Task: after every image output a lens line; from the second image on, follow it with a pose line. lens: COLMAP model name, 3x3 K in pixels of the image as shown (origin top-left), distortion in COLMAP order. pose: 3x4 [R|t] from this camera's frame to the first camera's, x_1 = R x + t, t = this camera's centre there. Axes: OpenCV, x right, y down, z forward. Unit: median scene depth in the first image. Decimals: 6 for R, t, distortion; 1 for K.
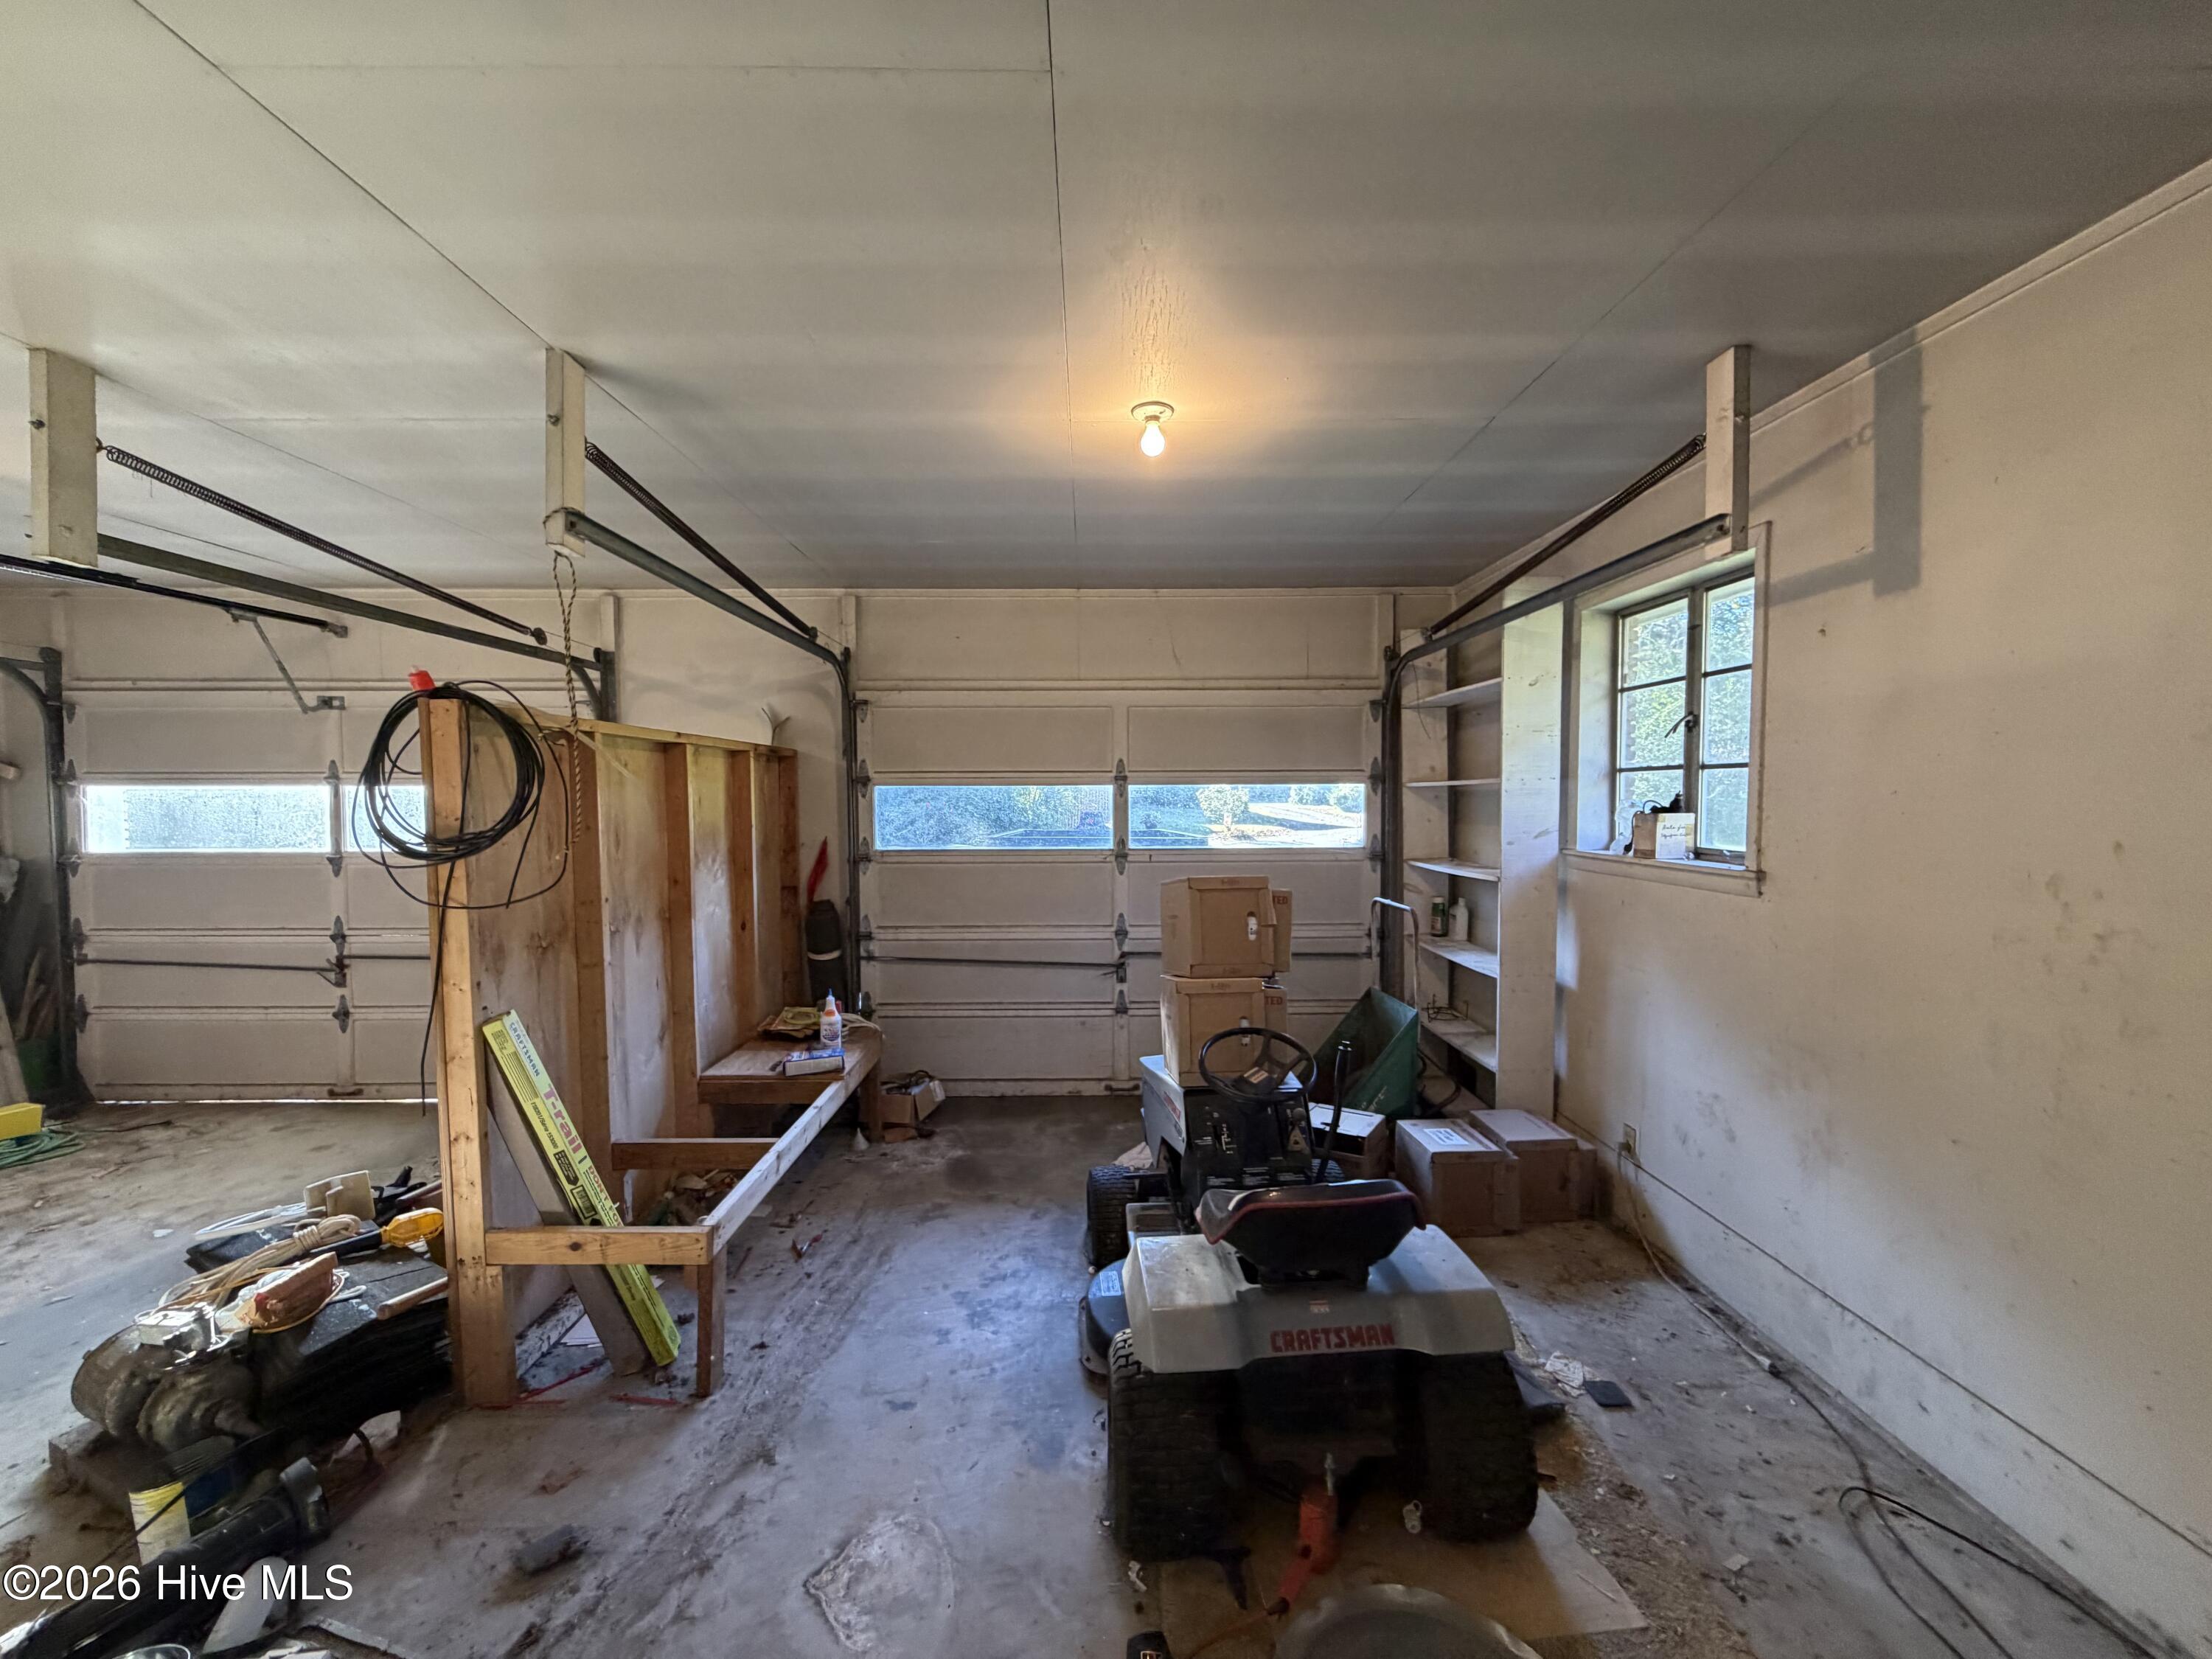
lens RADIAL K [[888.6, 0, 1098.6], [0, 888.6, 826.0], [0, 0, 1]] dist [0.001140, 0.000102]
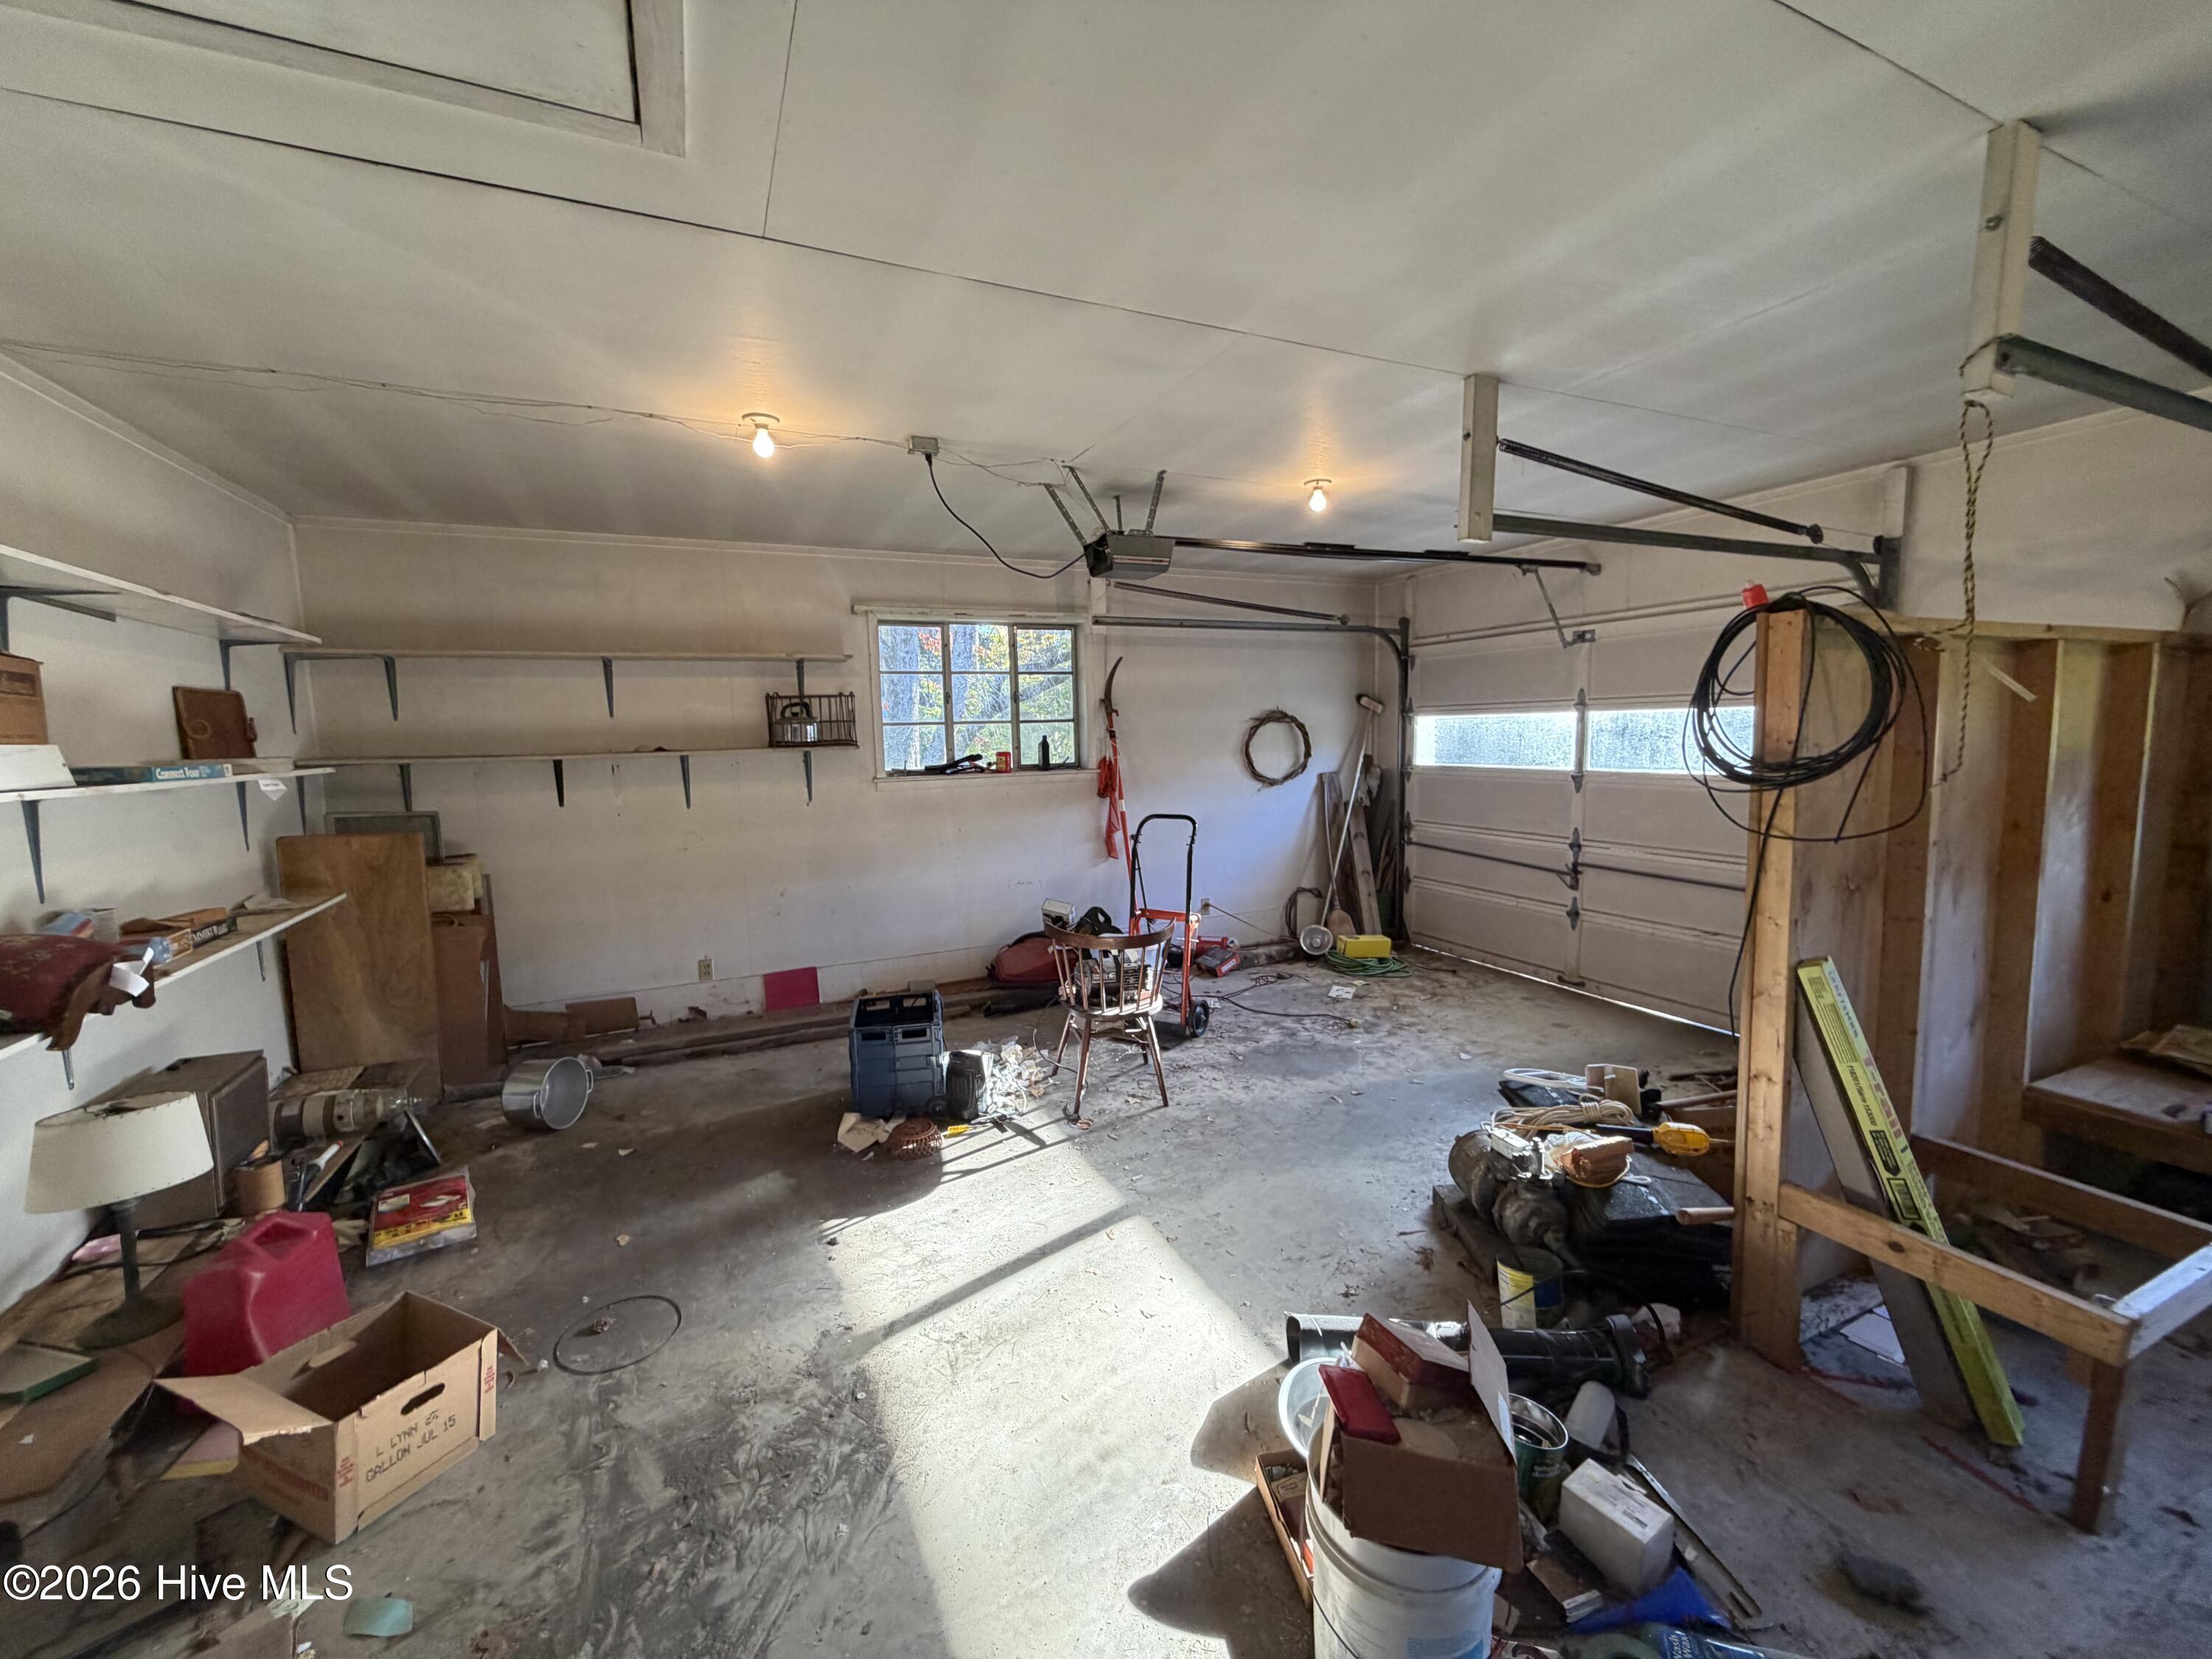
lens RADIAL K [[888.6, 0, 1090.8], [0, 888.6, 825.5], [0, 0, 1]] dist [0.001140, 0.000102]
pose [[0.401426, 0.090178, -0.911441, -0.152145], [-0.011046, 0.995545, 0.093634, -0.000085], [0.915825, -0.027520, 0.400634, -0.035181]]
